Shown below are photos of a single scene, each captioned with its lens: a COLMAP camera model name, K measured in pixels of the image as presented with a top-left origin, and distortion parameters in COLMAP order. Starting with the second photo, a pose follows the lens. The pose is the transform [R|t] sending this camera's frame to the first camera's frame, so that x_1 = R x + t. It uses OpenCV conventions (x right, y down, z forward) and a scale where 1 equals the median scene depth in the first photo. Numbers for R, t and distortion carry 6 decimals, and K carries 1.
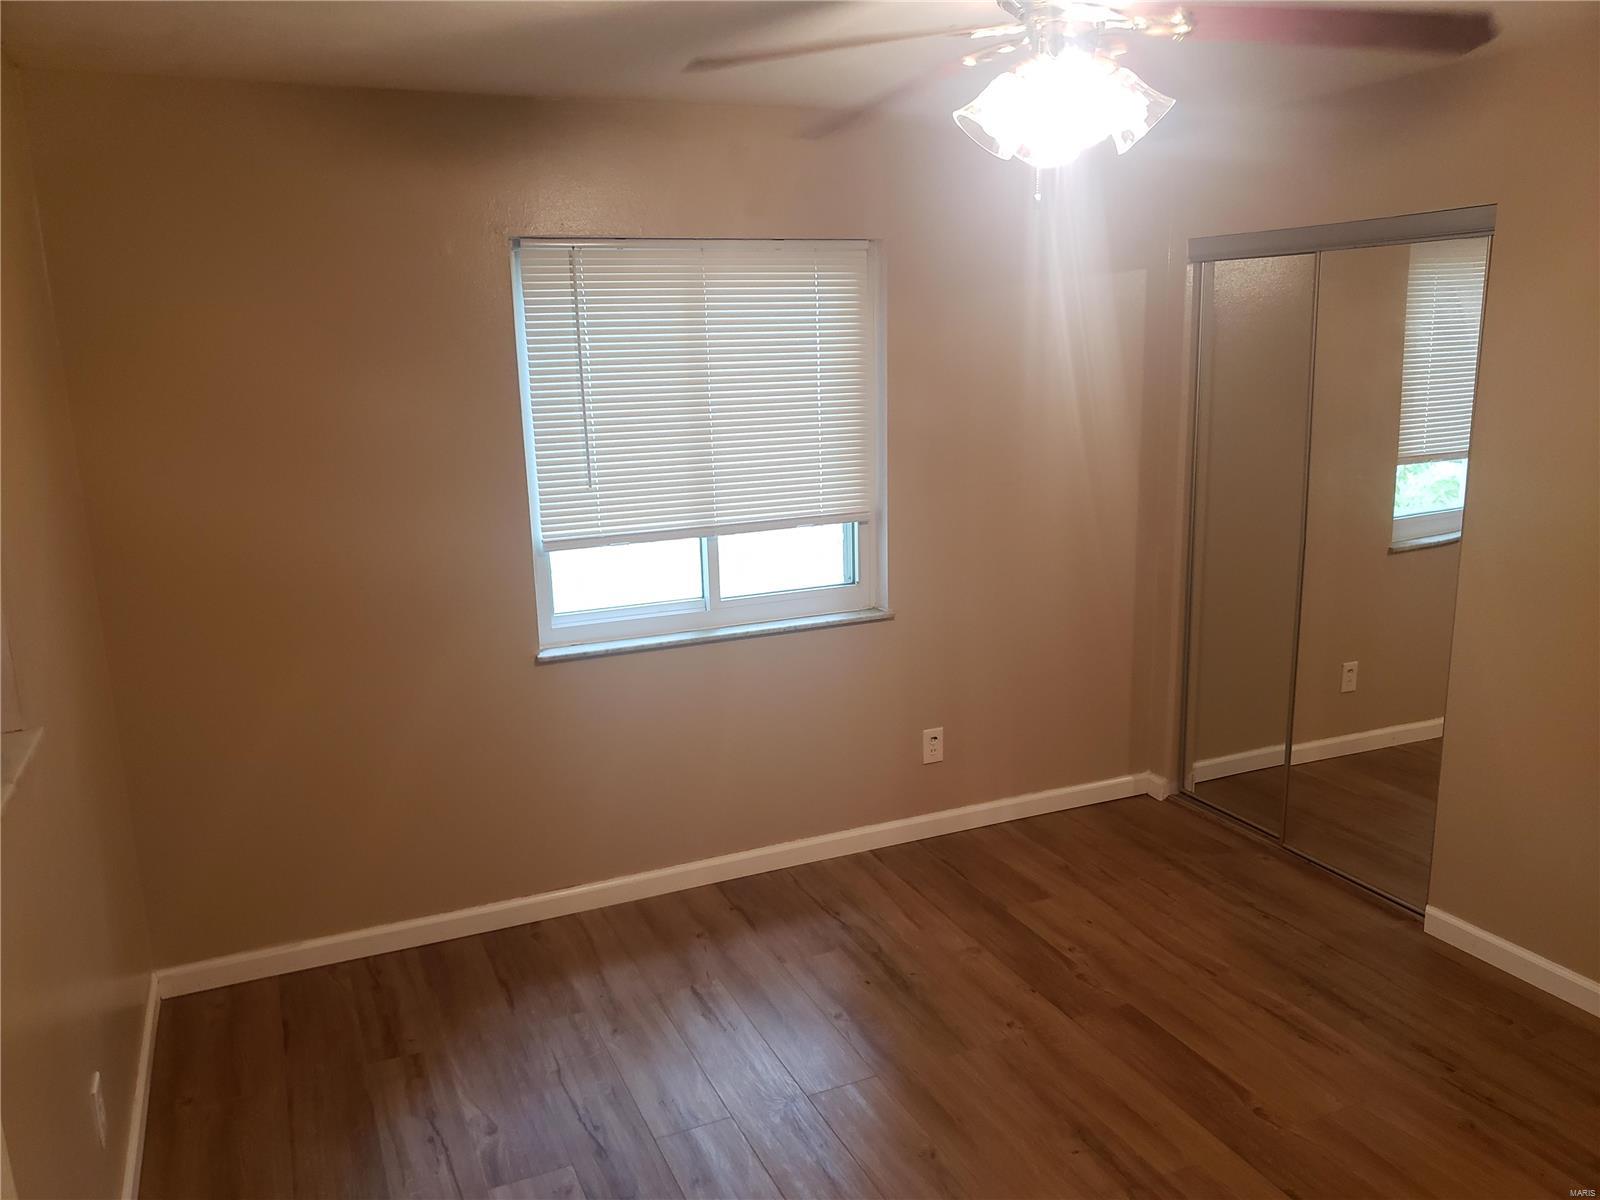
lens RADIAL K [[1254.1, 0, 804.7], [0, 1254.1, 601.6], [0, 0, 1]] dist [-0.008025, 0.004540]
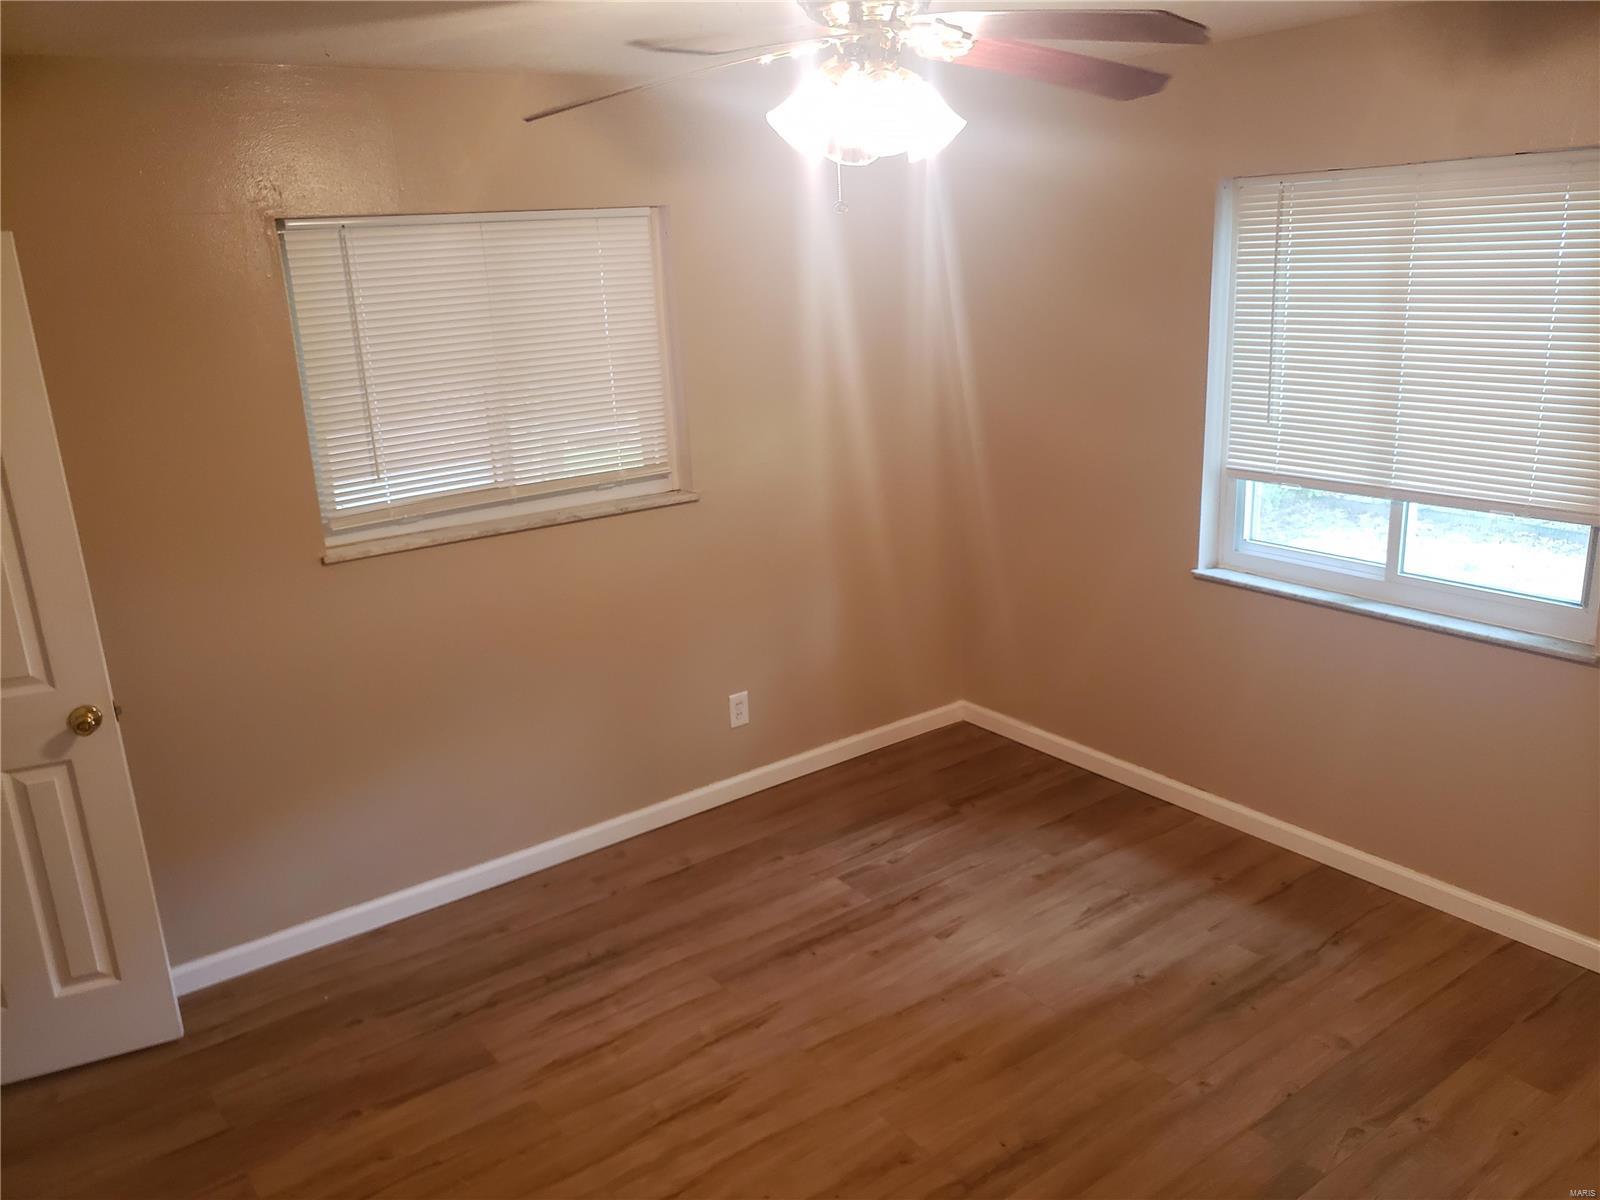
lens RADIAL K [[1254.1, 0, 804.7], [0, 1254.1, 601.6], [0, 0, 1]] dist [-0.008025, 0.004540]
pose [[0.202337, 0.280868, -0.938175, 0.742412], [-0.167729, 0.953774, 0.249363, -0.144293], [0.964845, 0.106904, 0.240094, 0.419001]]
